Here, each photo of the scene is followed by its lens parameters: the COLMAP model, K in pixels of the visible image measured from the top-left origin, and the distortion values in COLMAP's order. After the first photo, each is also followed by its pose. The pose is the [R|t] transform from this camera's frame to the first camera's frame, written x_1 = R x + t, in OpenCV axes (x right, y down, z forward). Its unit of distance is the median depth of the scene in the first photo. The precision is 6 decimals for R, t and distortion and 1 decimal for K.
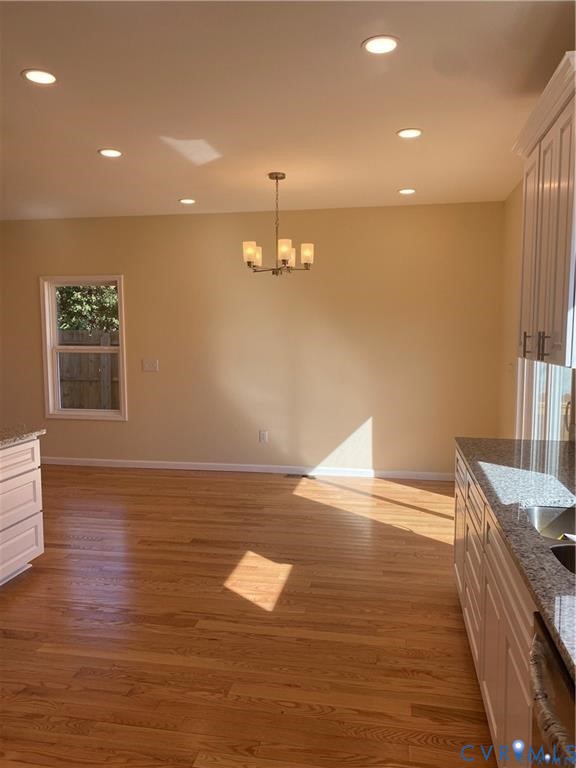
lens RADIAL K [[590.7, 0, 288.8], [0, 590.7, 388.1], [0, 0, 1]] dist [0.018672, -0.005461]
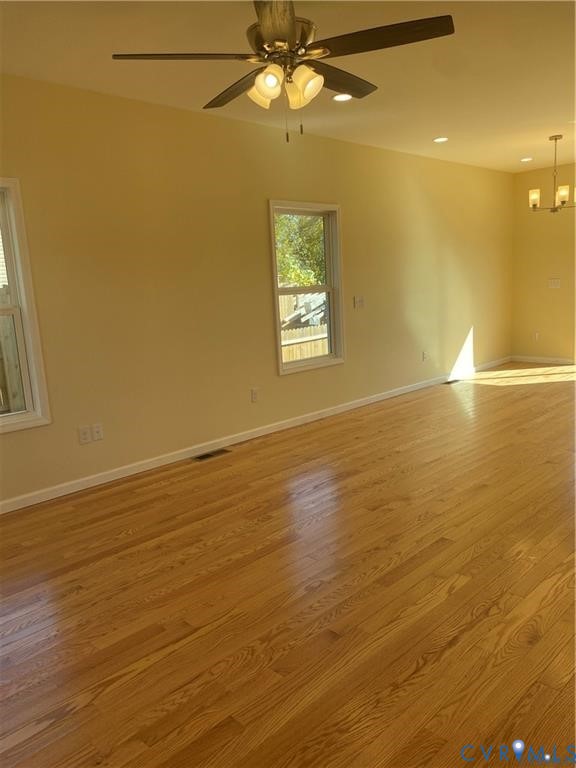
lens RADIAL K [[582.9, 0, 289.2], [0, 582.9, 391.8], [0, 0, 1]] dist [0.014551, -0.010676]
pose [[0.566192, -0.184178, 0.803433, -2.042237], [0.135025, 0.982274, 0.130021, -0.061415], [-0.813139, 0.034867, 0.581024, 0.985551]]
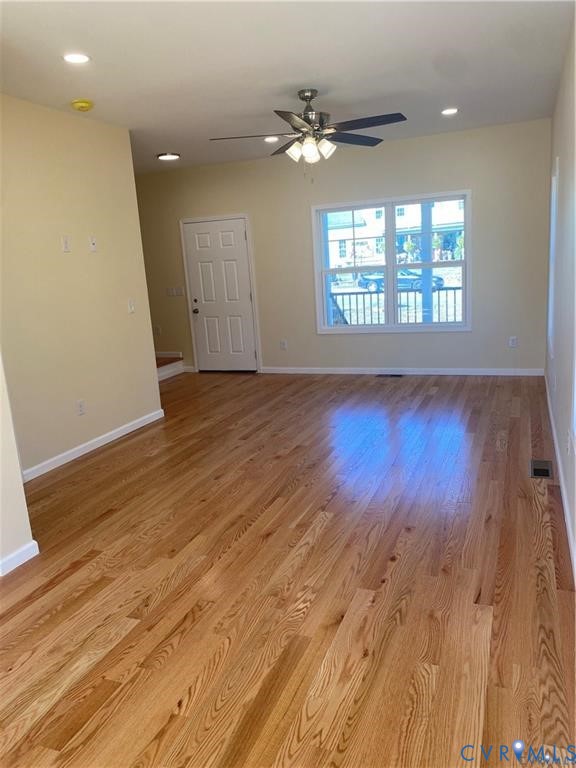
lens RADIAL K [[583.6, 0, 292.5], [0, 583.6, 381.6], [0, 0, 1]] dist [-0.000589, -0.001719]
pose [[-0.180586, 0.211366, -0.960579, 0.061401], [-0.027593, 0.975163, 0.219763, -0.148593], [0.983172, 0.066192, -0.170269, 1.663656]]
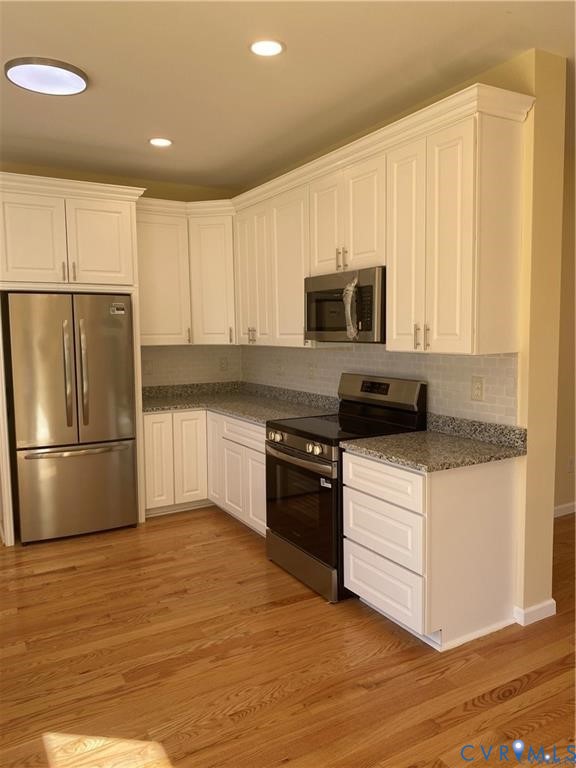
lens RADIAL K [[585.8, 0, 293.7], [0, 585.8, 386.6], [0, 0, 1]] dist [0.024185, -0.010738]
pose [[-0.750232, 0.074978, -0.656910, 0.155245], [-0.049861, 0.984304, 0.169290, -0.137311], [0.659292, 0.159761, -0.734718, 1.471688]]
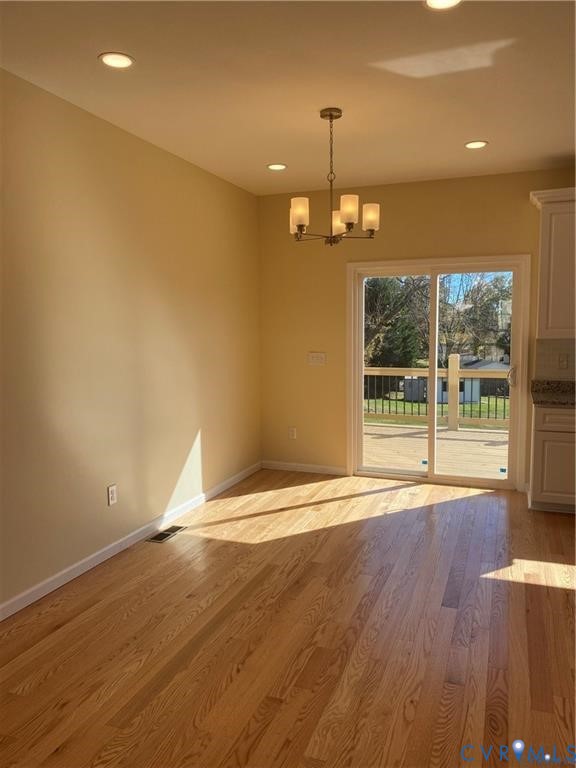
lens RADIAL K [[585.8, 0, 293.7], [0, 585.8, 386.6], [0, 0, 1]] dist [0.024185, -0.010738]
pose [[0.166583, -0.102170, 0.980720, -1.059305], [0.100126, 0.991229, 0.086258, -0.110684], [-0.980931, 0.083826, 0.175351, 1.257239]]
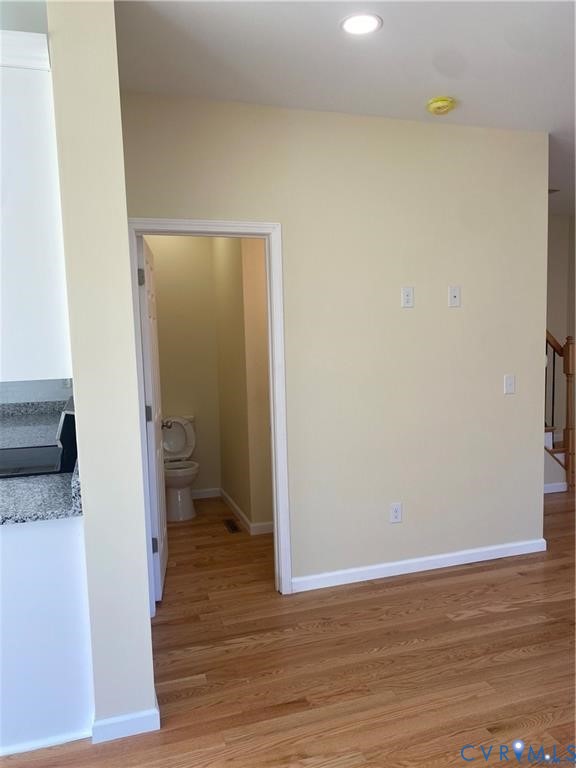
lens RADIAL K [[590.7, 0, 288.8], [0, 590.7, 388.1], [0, 0, 1]] dist [0.018672, -0.005461]
pose [[-0.874857, 0.065109, -0.479986, -0.514460], [-0.018423, 0.985735, 0.167292, -0.158911], [0.484032, 0.155200, -0.861177, 1.711081]]
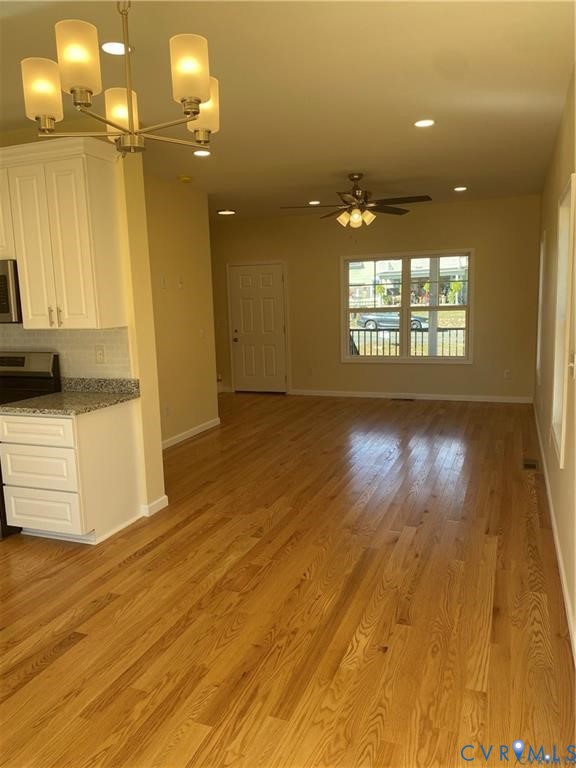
lens RADIAL K [[582.1, 0, 287.3], [0, 582.1, 381.4], [0, 0, 1]] dist [0.005093, -0.008343]
pose [[-0.179508, 0.144860, -0.973033, 0.451409], [-0.064323, 0.985254, 0.158546, -0.155280], [0.981651, 0.091048, -0.167543, 1.577669]]
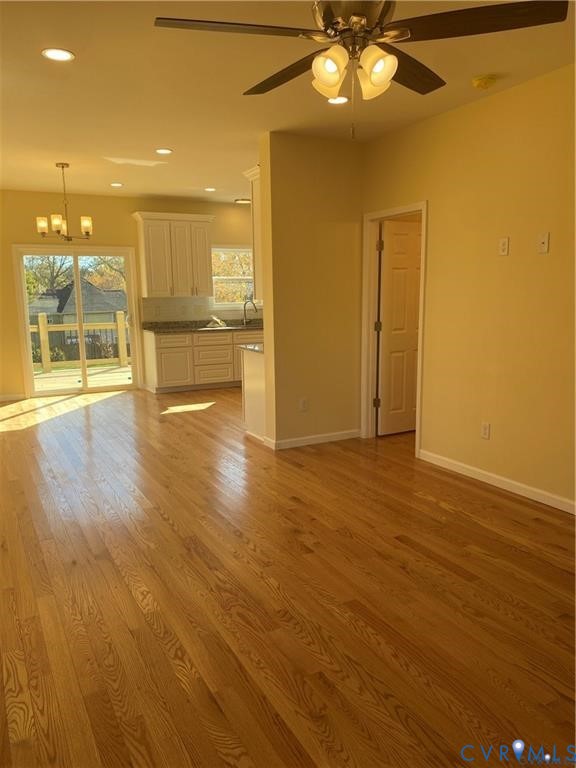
lens RADIAL K [[586.7, 0, 287.6], [0, 586.7, 394.8], [0, 0, 1]] dist [0.006329, -0.003589]
pose [[-0.626073, -0.131250, 0.768639, -1.848028], [0.087011, 0.967817, 0.236133, -0.174114], [-0.774894, 0.214717, -0.594505, 1.986790]]
